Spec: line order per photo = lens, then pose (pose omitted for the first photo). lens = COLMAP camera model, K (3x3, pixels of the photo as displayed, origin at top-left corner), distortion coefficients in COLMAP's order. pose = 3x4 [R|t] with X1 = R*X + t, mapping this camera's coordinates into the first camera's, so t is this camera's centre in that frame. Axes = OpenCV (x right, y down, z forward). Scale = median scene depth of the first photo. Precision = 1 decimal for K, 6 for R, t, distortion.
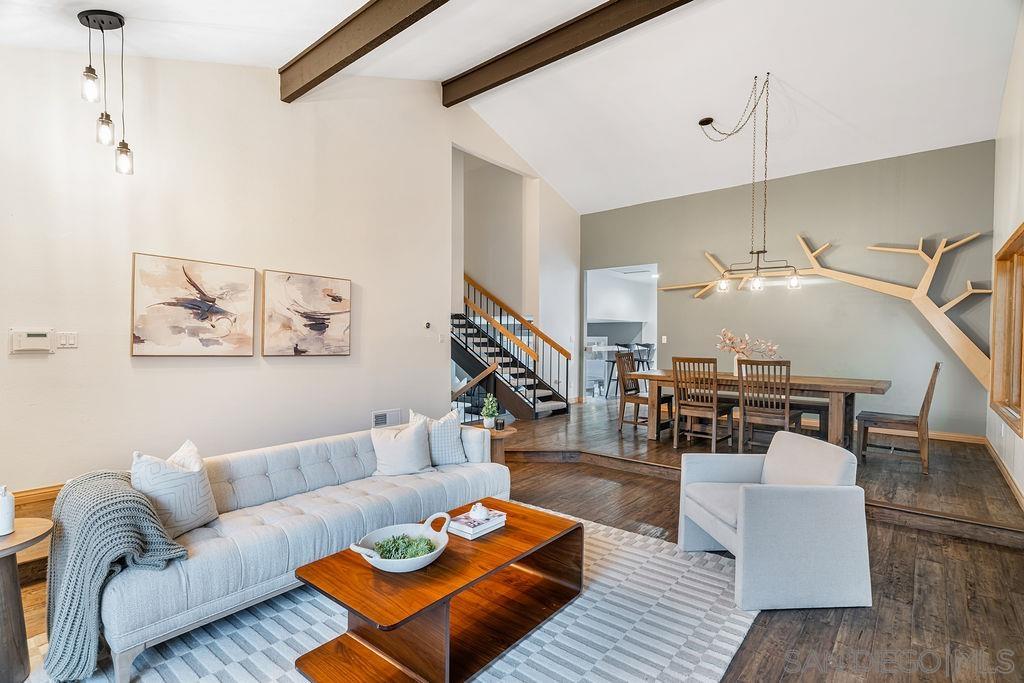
lens RADIAL K [[491.8, 0, 512.0], [0, 491.8, 341.5], [0, 0, 1]] dist [0.001543, 0.000309]
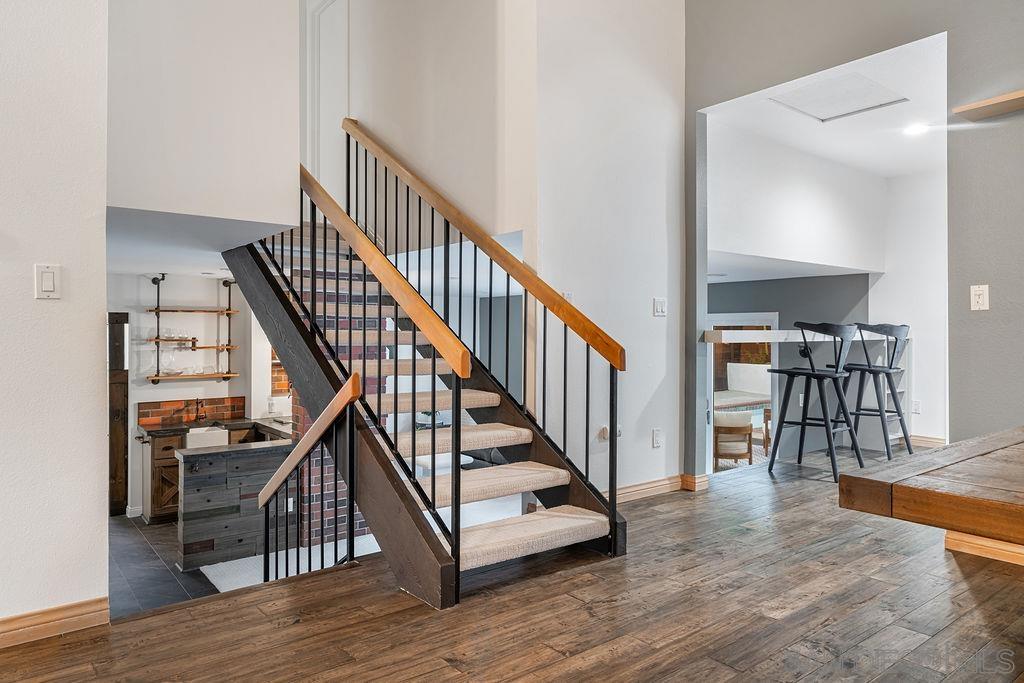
lens RADIAL K [[659.2, 0, 510.0], [0, 659.2, 334.9], [0, 0, 1]] dist [-0.001125, 0.000213]
pose [[0.977052, -0.006955, -0.212889, 0.178392], [0.006009, 0.999969, -0.005089, 0.023430], [0.212918, 0.003693, 0.977063, 0.794950]]
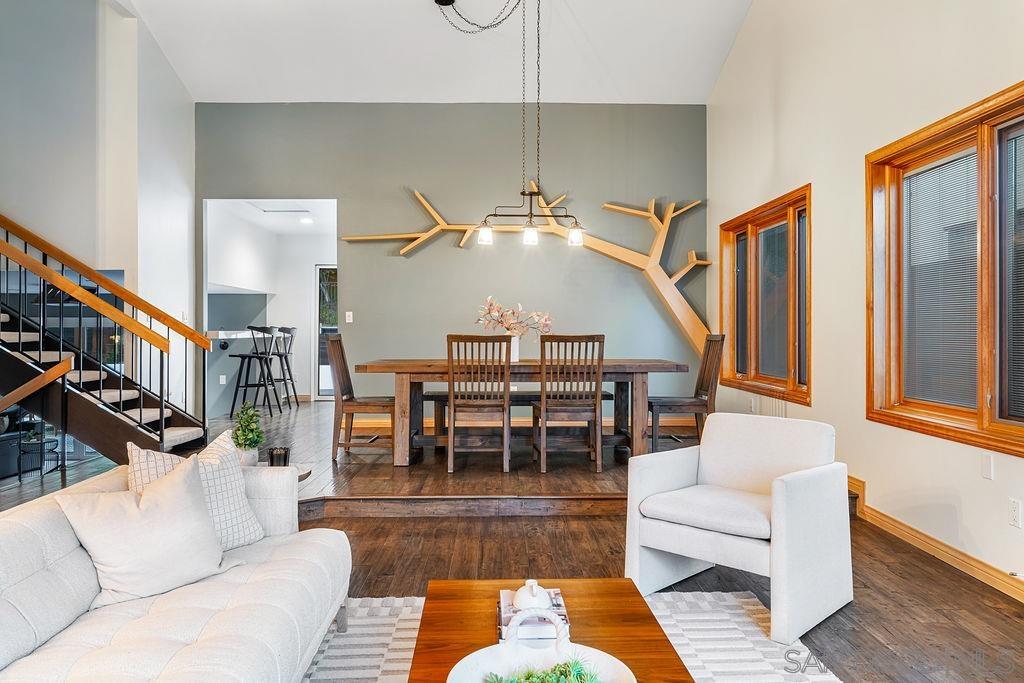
lens RADIAL K [[738.2, 0, 507.5], [0, 738.2, 327.2], [0, 0, 1]] dist [0.002986, 0.005569]
pose [[0.752285, -0.004347, 0.658824, -0.242426], [0.012257, 0.999898, -0.007399, 0.025824], [-0.658724, 0.013642, 0.752261, 0.173786]]
